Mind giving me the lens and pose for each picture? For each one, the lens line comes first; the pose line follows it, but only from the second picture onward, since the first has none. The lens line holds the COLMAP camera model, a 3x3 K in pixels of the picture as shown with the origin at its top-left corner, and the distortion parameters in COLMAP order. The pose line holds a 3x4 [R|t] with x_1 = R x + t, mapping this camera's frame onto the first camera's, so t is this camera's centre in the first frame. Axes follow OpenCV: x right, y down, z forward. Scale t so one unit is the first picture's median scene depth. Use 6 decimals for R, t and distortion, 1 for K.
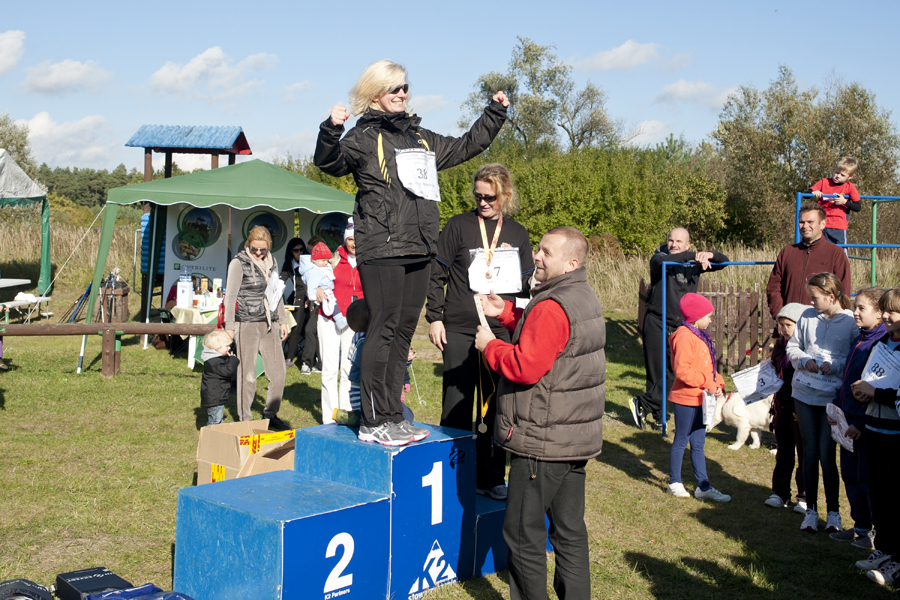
lens RADIAL K [[1158.2, 0, 388.6], [0, 1158.2, 247.4], [0, 0, 1]] dist [-0.007122, 0.054278]
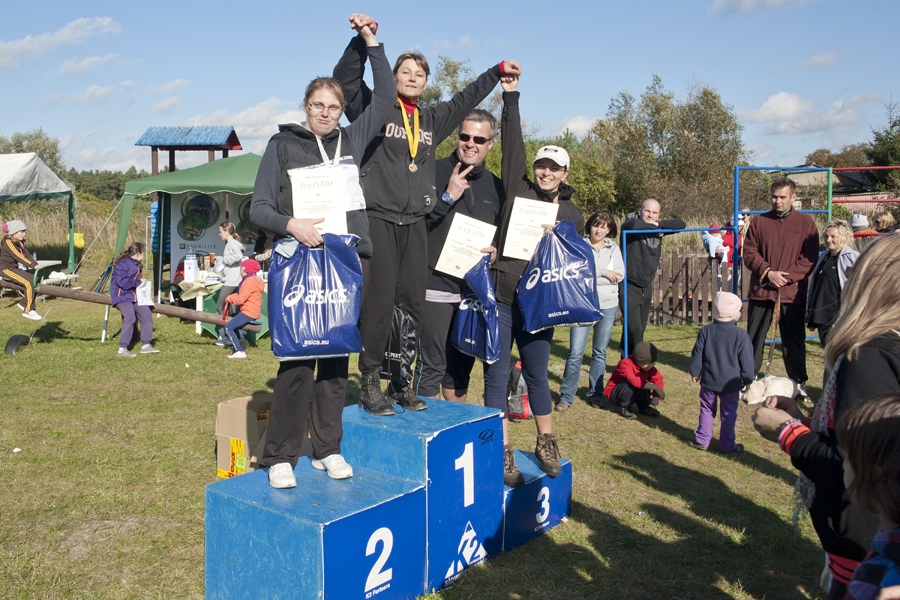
lens RADIAL K [[864.0, 0, 346.1], [0, 864.0, 262.8], [0, 0, 1]] dist [-0.048753, 0.002798]
pose [[0.999447, -0.030972, 0.012131, -0.027953], [0.030404, 0.998548, 0.044471, -0.000930], [-0.013491, -0.044078, 0.998937, 0.121170]]
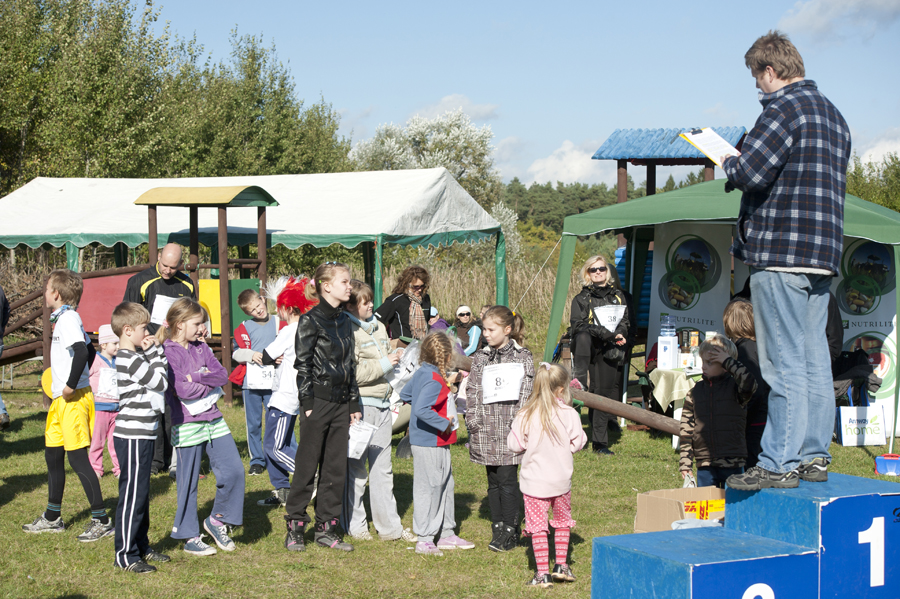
lens RADIAL K [[1892.2, 0, 449.8], [0, 1892.2, 334.8], [0, 0, 1]] dist [-0.252916, 0.024651]
pose [[0.945296, -0.011388, -0.326016, 0.085876], [0.017168, 0.999742, 0.014859, 0.007432], [0.325763, -0.019643, 0.945247, -0.199370]]
